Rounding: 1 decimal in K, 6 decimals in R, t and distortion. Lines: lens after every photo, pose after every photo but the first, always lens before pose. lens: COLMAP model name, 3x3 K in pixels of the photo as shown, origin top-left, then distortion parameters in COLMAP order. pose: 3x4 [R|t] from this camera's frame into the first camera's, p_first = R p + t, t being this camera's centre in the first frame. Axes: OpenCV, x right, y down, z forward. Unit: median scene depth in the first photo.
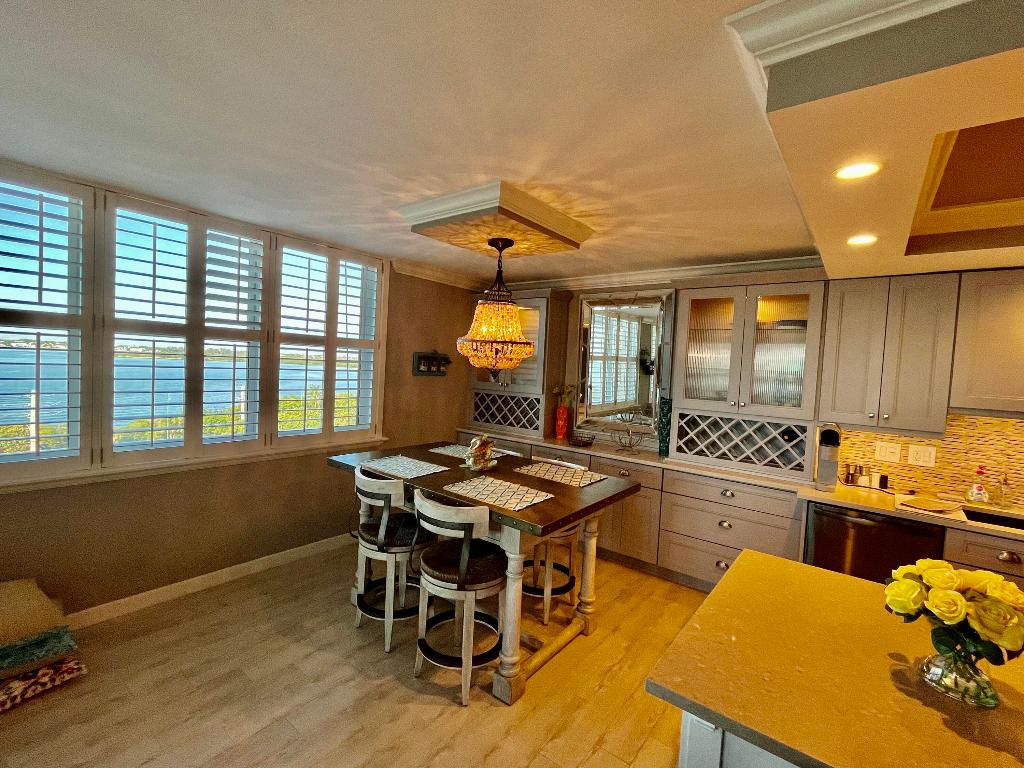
lens RADIAL K [[459.0, 0, 513.8], [0, 459.0, 386.4], [0, 0, 1]] dist [-0.009744, 0.001912]
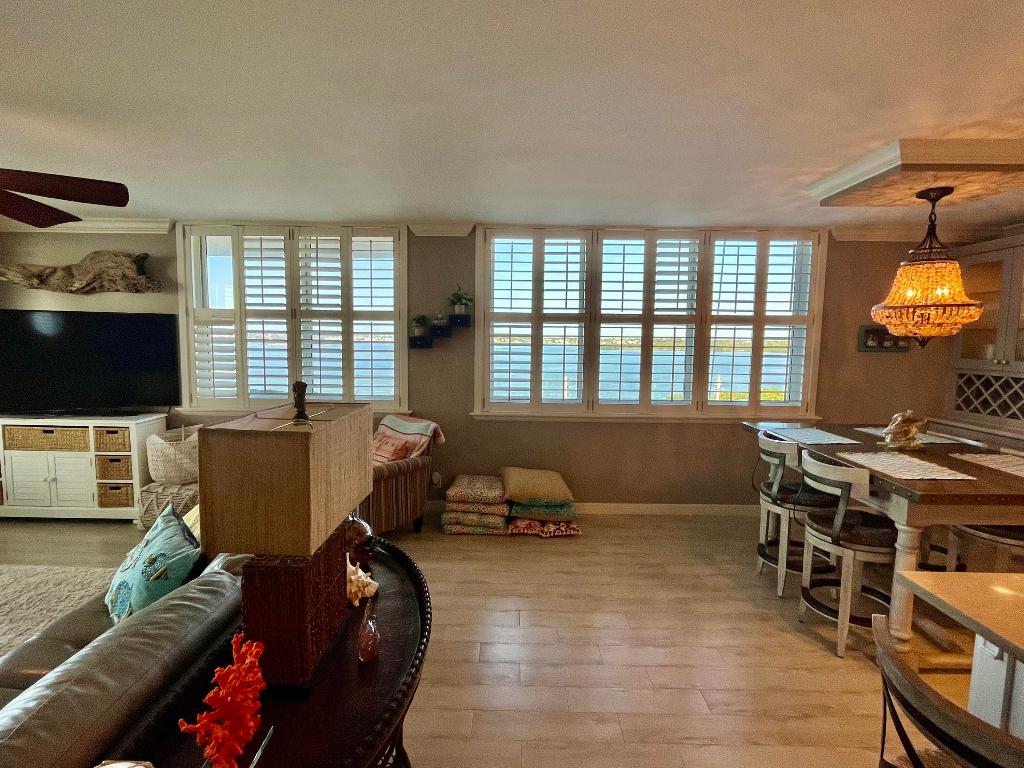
lens RADIAL K [[519.7, 0, 508.6], [0, 519.7, 386.3], [0, 0, 1]] dist [-0.000971, -0.000658]
pose [[0.604005, 0.030714, -0.796389, 0.289956], [-0.016744, 0.999526, 0.025850, 0.046594], [0.796805, -0.002279, 0.604233, -0.257893]]
